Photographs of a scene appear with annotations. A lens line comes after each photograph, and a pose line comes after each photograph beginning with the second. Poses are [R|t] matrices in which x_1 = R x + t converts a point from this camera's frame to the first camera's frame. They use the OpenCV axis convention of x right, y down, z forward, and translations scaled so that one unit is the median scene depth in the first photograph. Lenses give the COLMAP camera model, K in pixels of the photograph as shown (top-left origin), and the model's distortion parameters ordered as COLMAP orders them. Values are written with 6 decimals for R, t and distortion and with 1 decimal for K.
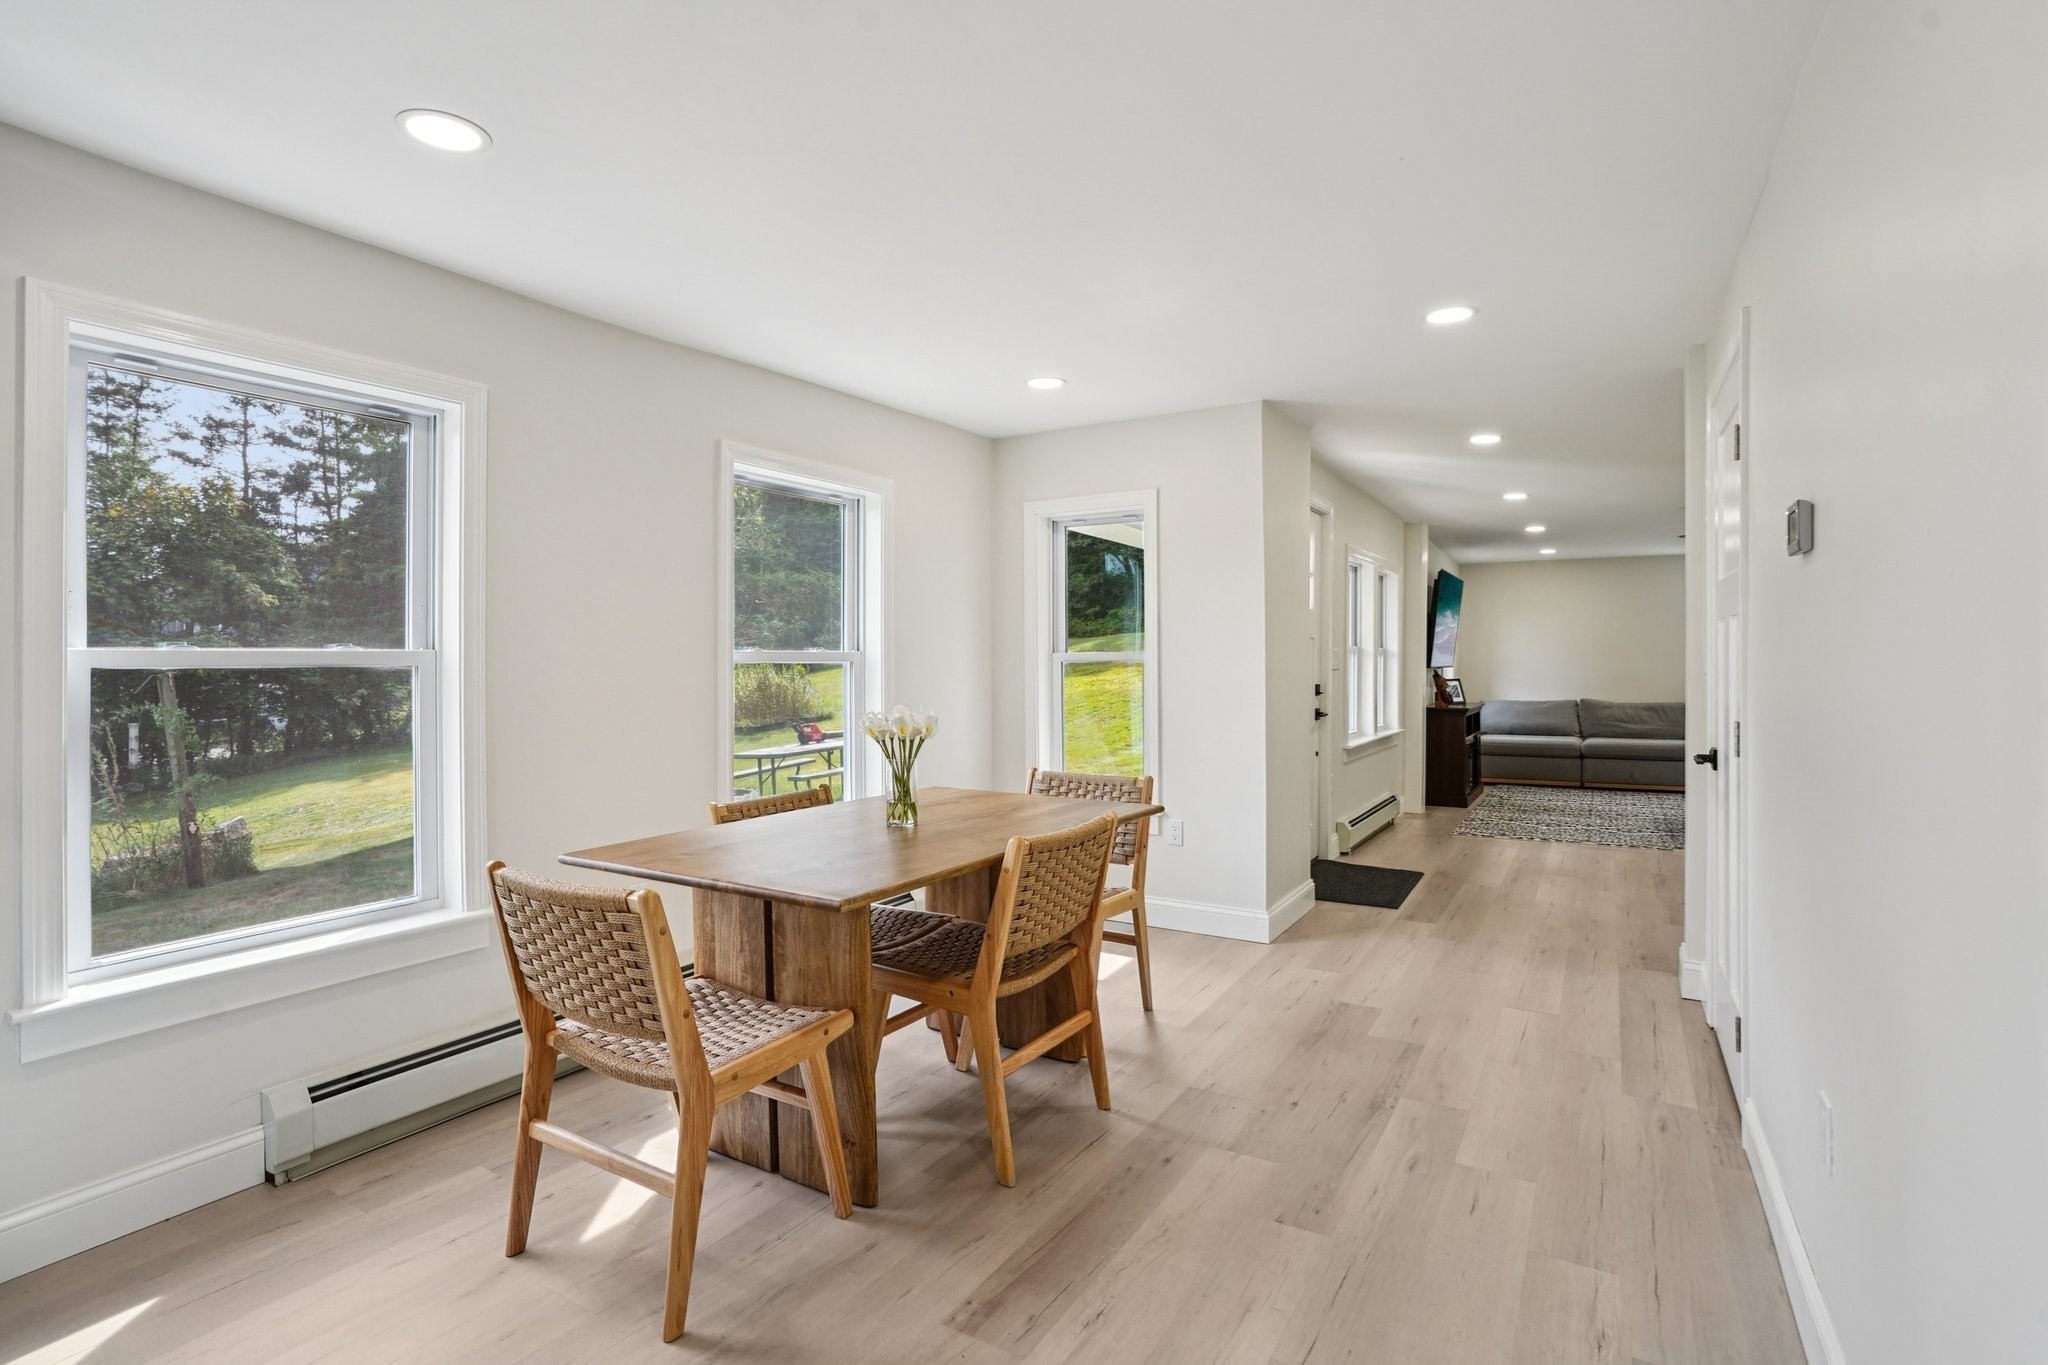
lens RADIAL K [[983.3, 0, 1020.2], [0, 983.3, 668.7], [0, 0, 1]] dist [-0.058752, 0.019377]
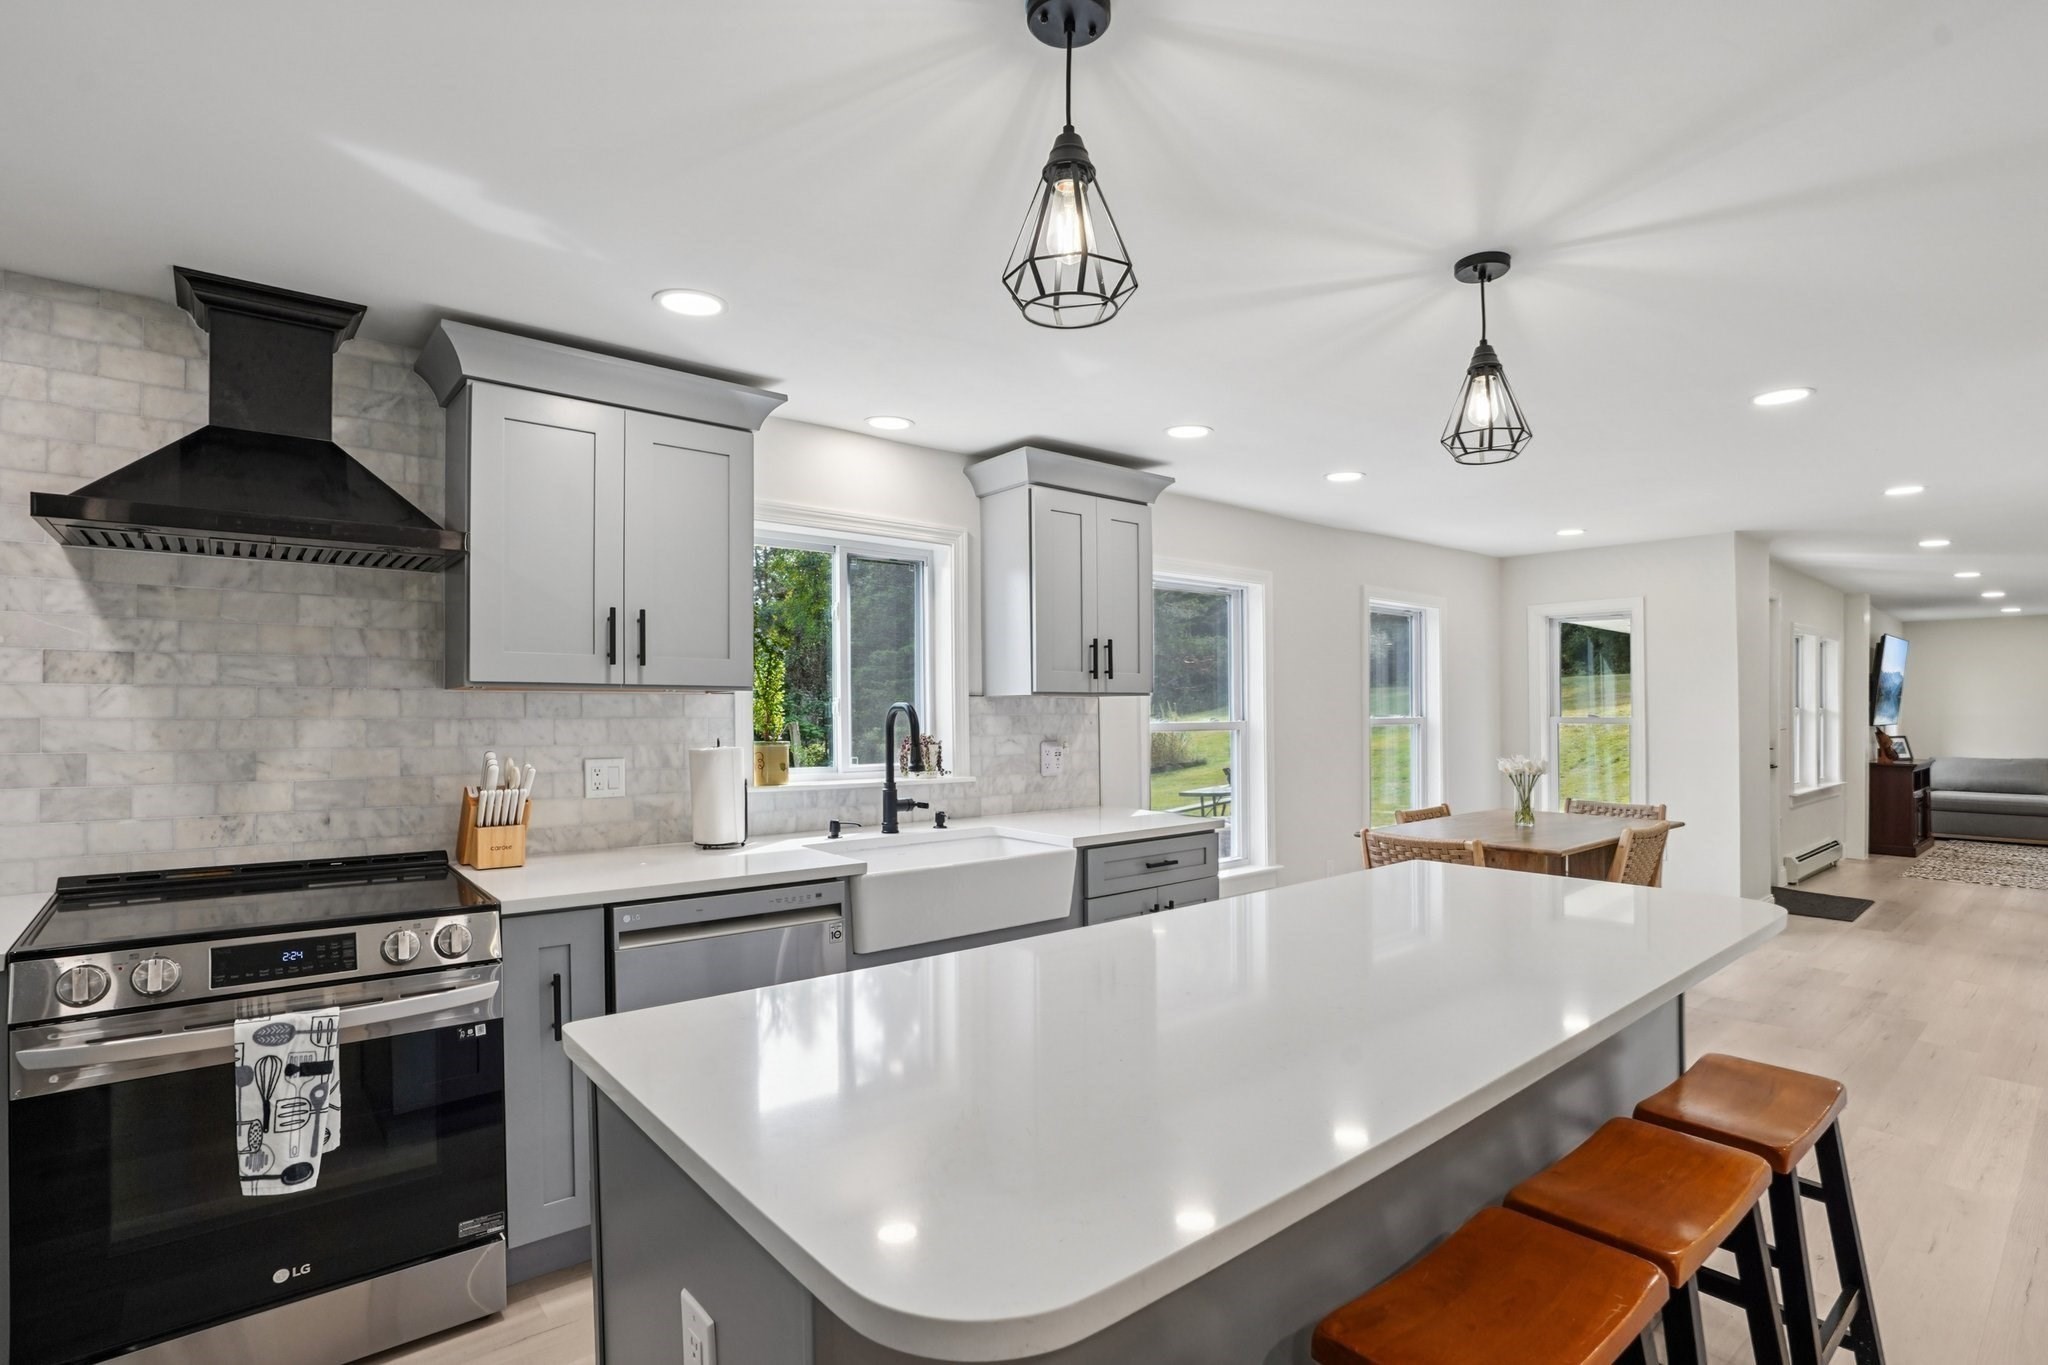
lens RADIAL K [[983.3, 0, 1026.8], [0, 983.3, 700.6], [0, 0, 1]] dist [-0.058752, 0.019377]
pose [[0.949788, 0.000742, -0.312892, -0.160171], [-0.005366, 0.999889, -0.013917, -0.010457], [0.312847, 0.014898, 0.949687, -0.333158]]
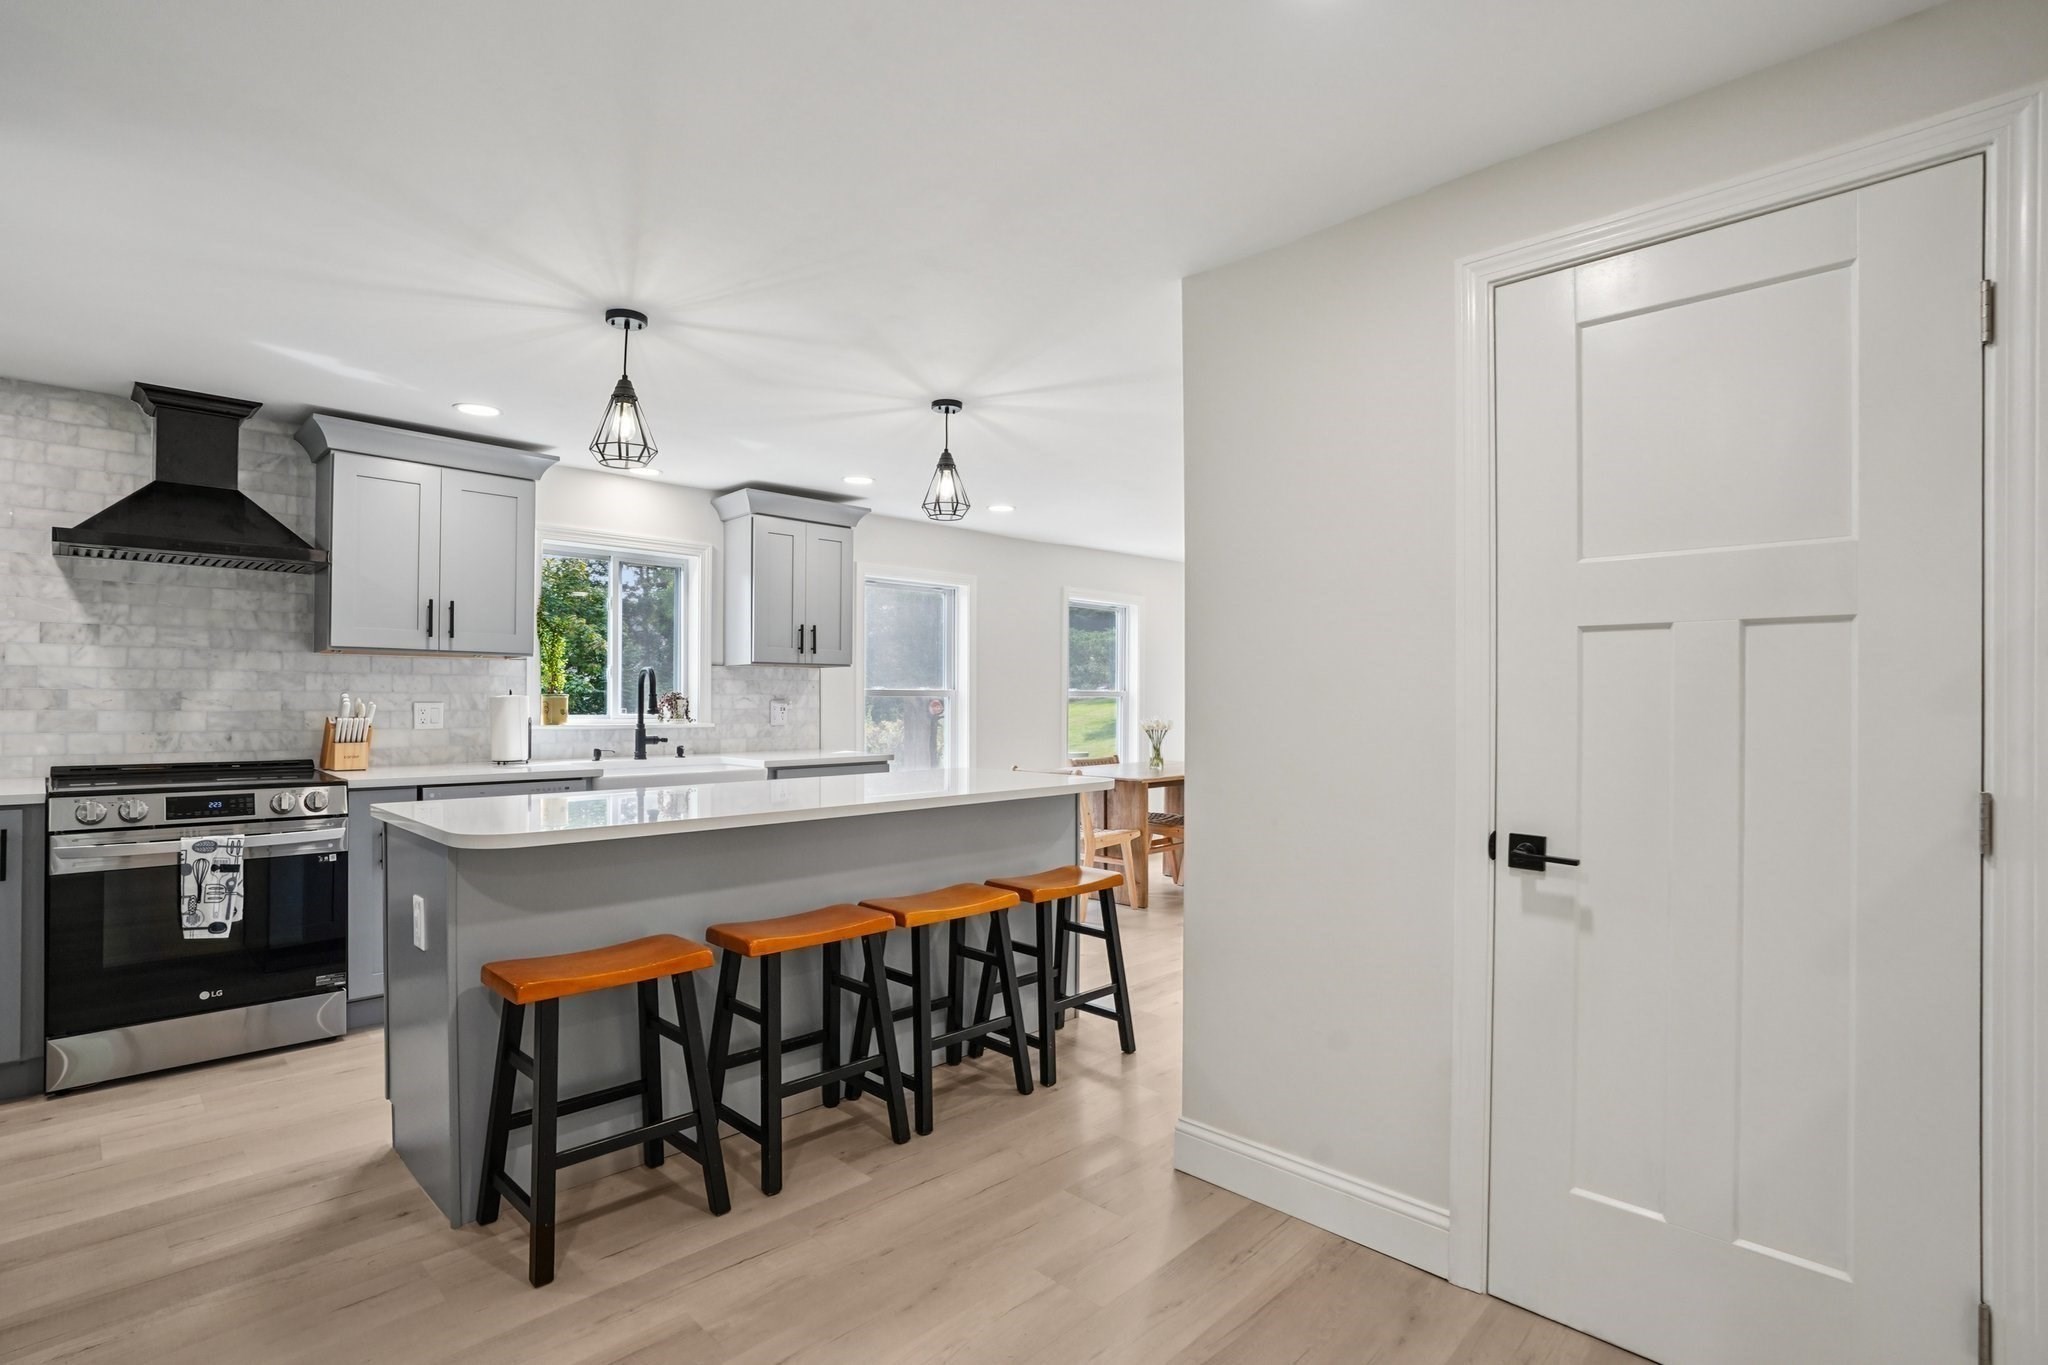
lens RADIAL K [[983.3, 0, 1027.0], [0, 983.3, 680.3], [0, 0, 1]] dist [-0.058752, 0.019377]
pose [[0.976249, 0.001338, -0.216646, 0.029849], [-0.007524, 0.999587, -0.027731, 0.009231], [0.216520, 0.028703, 0.975856, -0.497522]]
